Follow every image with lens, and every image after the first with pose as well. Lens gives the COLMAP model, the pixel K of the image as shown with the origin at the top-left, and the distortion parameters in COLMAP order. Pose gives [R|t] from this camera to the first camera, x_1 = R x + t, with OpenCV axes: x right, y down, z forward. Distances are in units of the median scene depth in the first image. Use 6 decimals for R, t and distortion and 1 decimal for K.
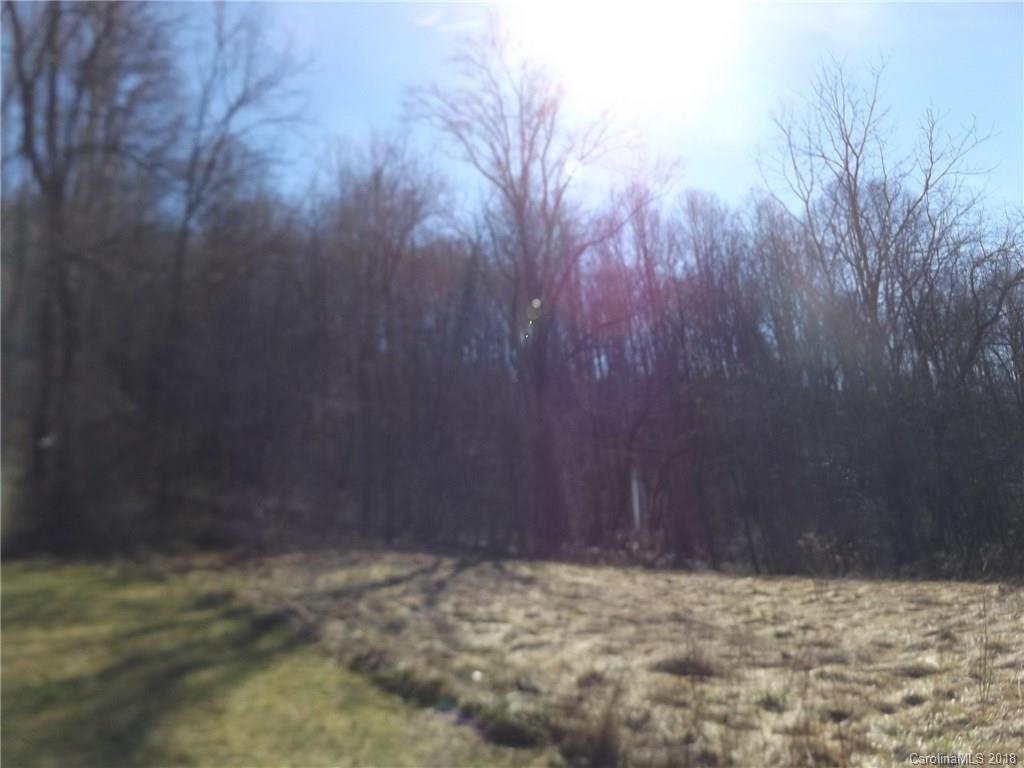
lens RADIAL K [[756.5, 0, 516.8], [0, 756.5, 386.3], [0, 0, 1]] dist [-0.015839, 0.003996]
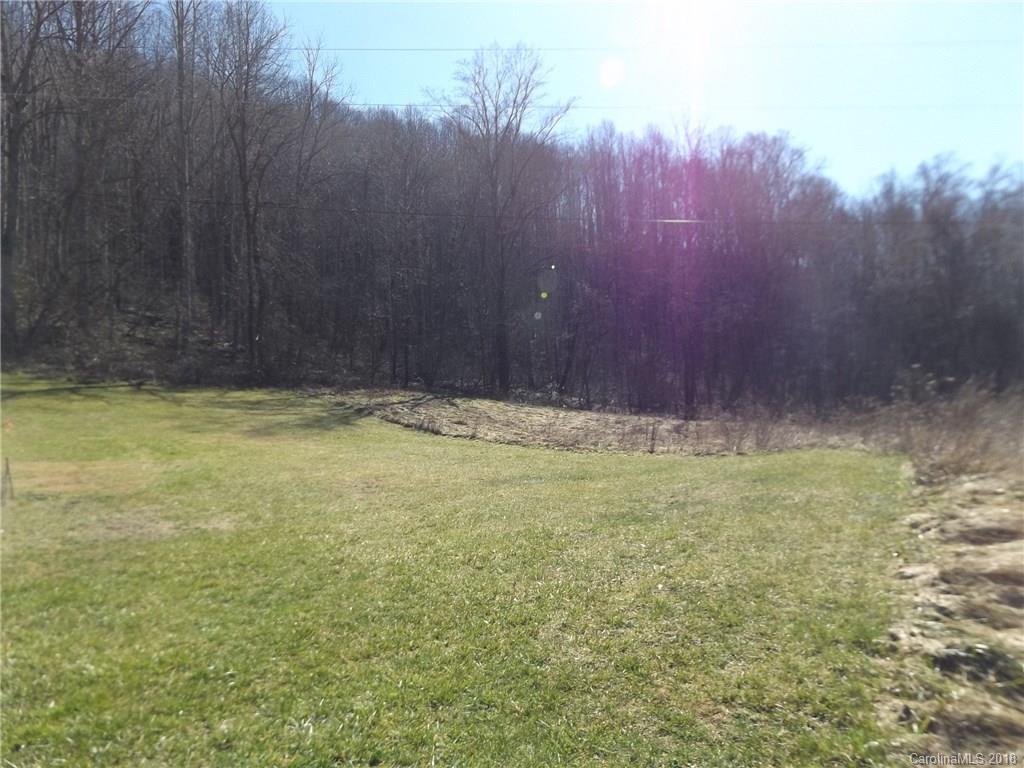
lens RADIAL K [[756.5, 0, 516.8], [0, 756.5, 386.3], [0, 0, 1]] dist [-0.015839, 0.003996]
pose [[0.997797, 0.041354, -0.051870, 0.350155], [-0.029338, 0.976379, 0.214064, -0.346746], [0.059497, -0.212071, 0.975441, -1.426066]]
